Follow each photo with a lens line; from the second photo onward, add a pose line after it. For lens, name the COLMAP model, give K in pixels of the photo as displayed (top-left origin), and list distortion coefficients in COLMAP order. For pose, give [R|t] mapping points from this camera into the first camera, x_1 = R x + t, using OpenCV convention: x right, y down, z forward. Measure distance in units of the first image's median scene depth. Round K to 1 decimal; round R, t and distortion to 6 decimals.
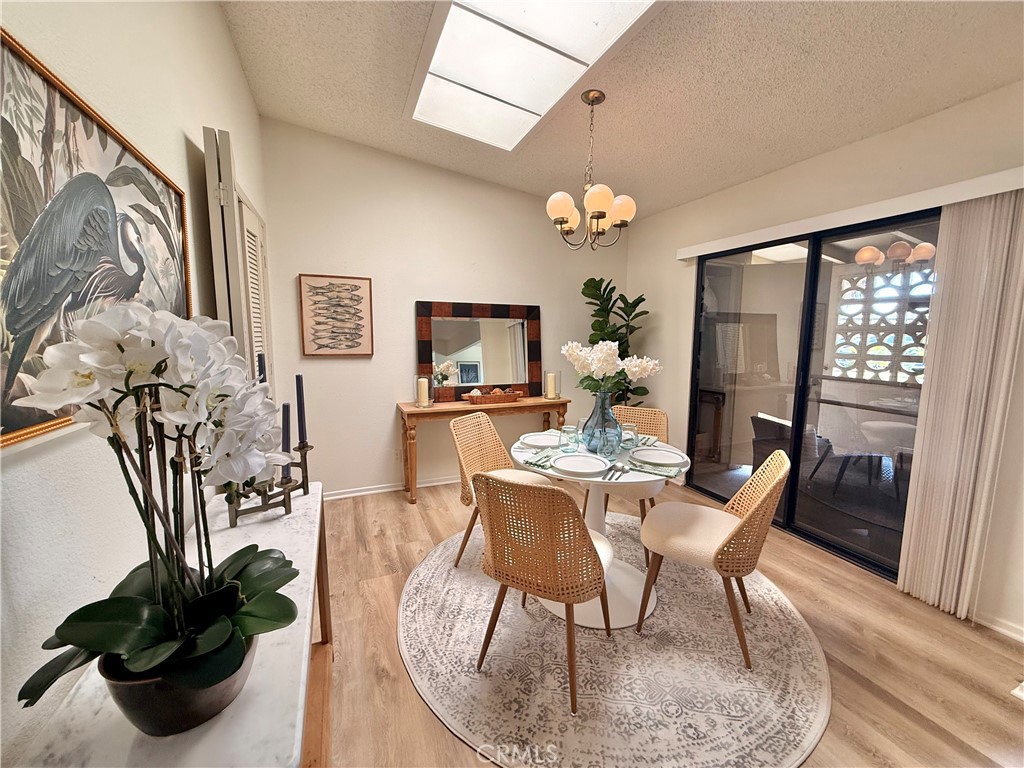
lens RADIAL K [[406.4, 0, 512.5], [0, 406.4, 385.7], [0, 0, 1]] dist [0.000881, -0.000964]
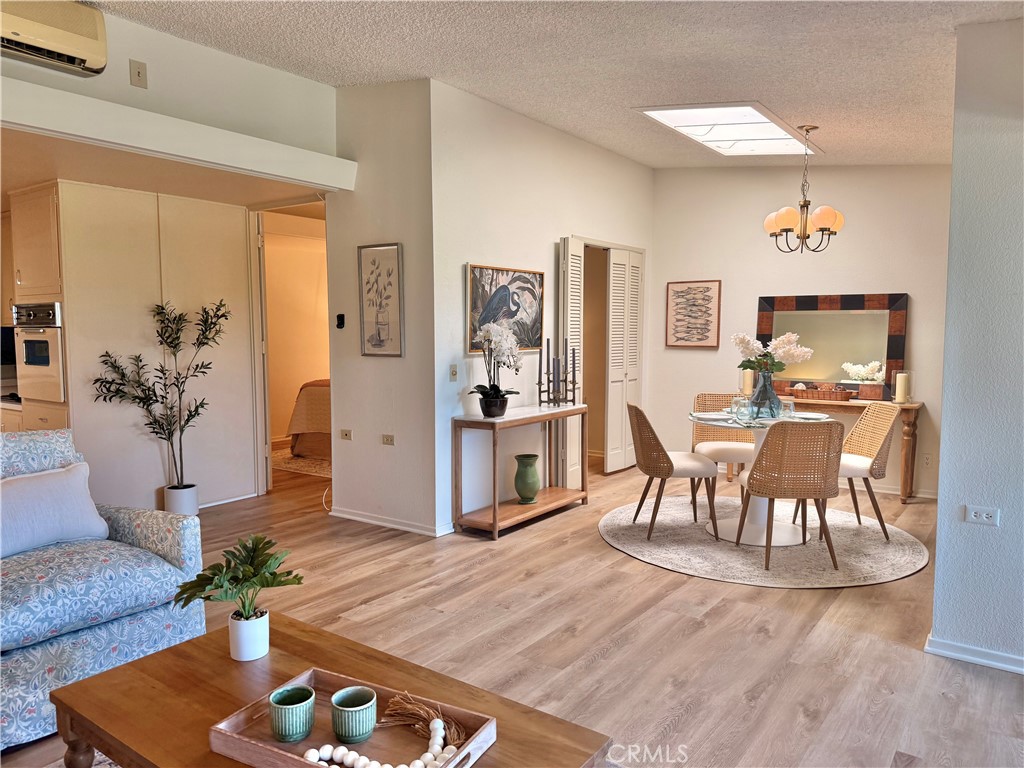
lens RADIAL K [[725.3, 0, 510.6], [0, 725.3, 392.0], [0, 0, 1]] dist [0.046647, -0.003988]
pose [[0.504587, 0.063864, -0.860995, 1.165724], [-0.100832, 0.994795, 0.014696, 0.081484], [0.857452, 0.079401, 0.508401, -0.541574]]
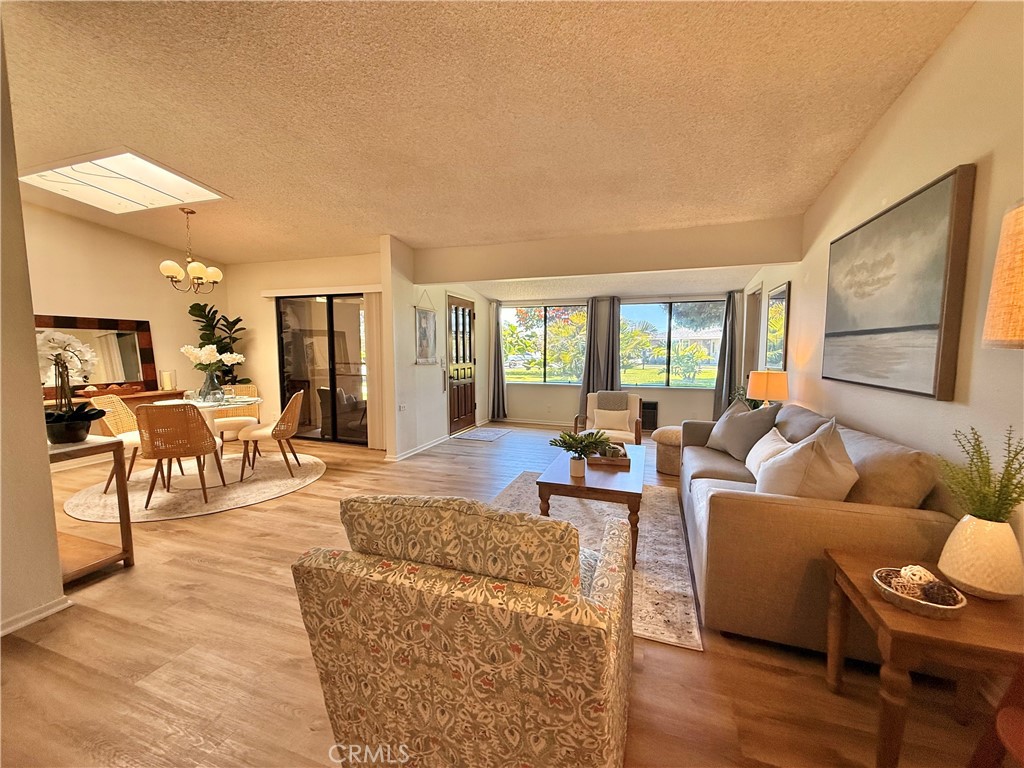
lens RADIAL K [[406.4, 0, 509.9], [0, 406.4, 383.2], [0, 0, 1]] dist [0.000881, -0.000964]
pose [[0.670381, -0.070379, 0.738672, -0.163264], [0.096885, 0.995272, 0.006899, 0.126645], [-0.735665, 0.066941, 0.674030, -0.868077]]
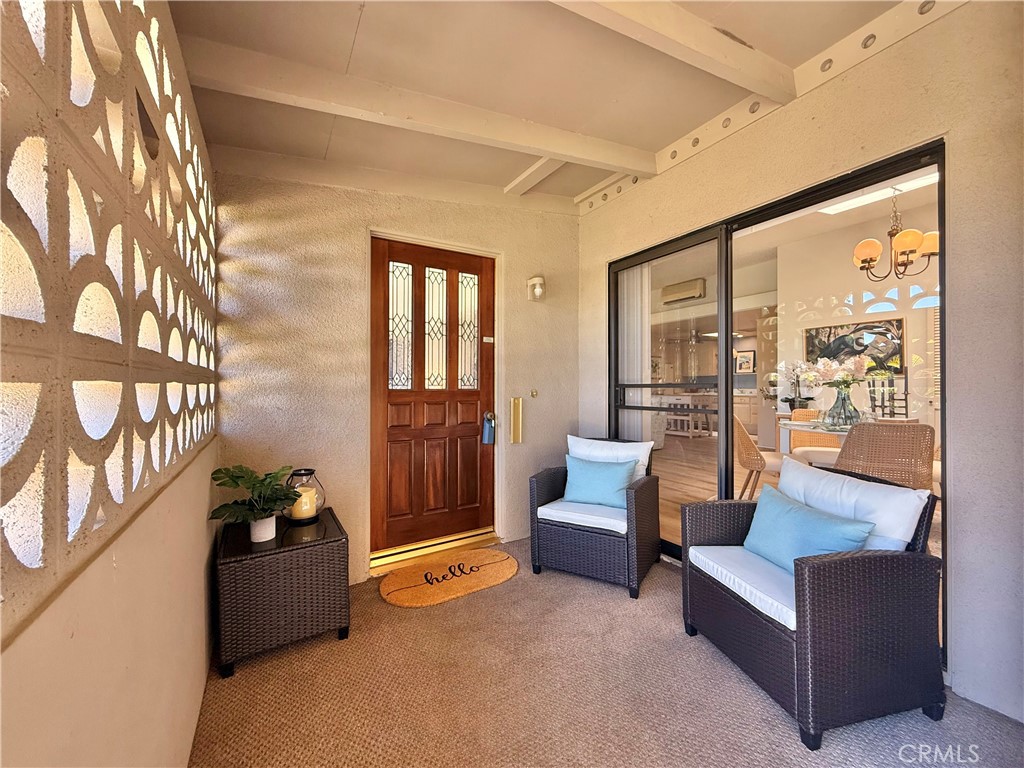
lens RADIAL K [[406.4, 0, 511.3], [0, 406.4, 384.8], [0, 0, 1]] dist [0.000881, -0.000964]
pose [[-0.990709, -0.005705, -0.135877, 1.095175], [-0.021890, 0.992781, 0.117923, -0.101187], [0.134223, 0.119802, -0.983683, 1.530643]]
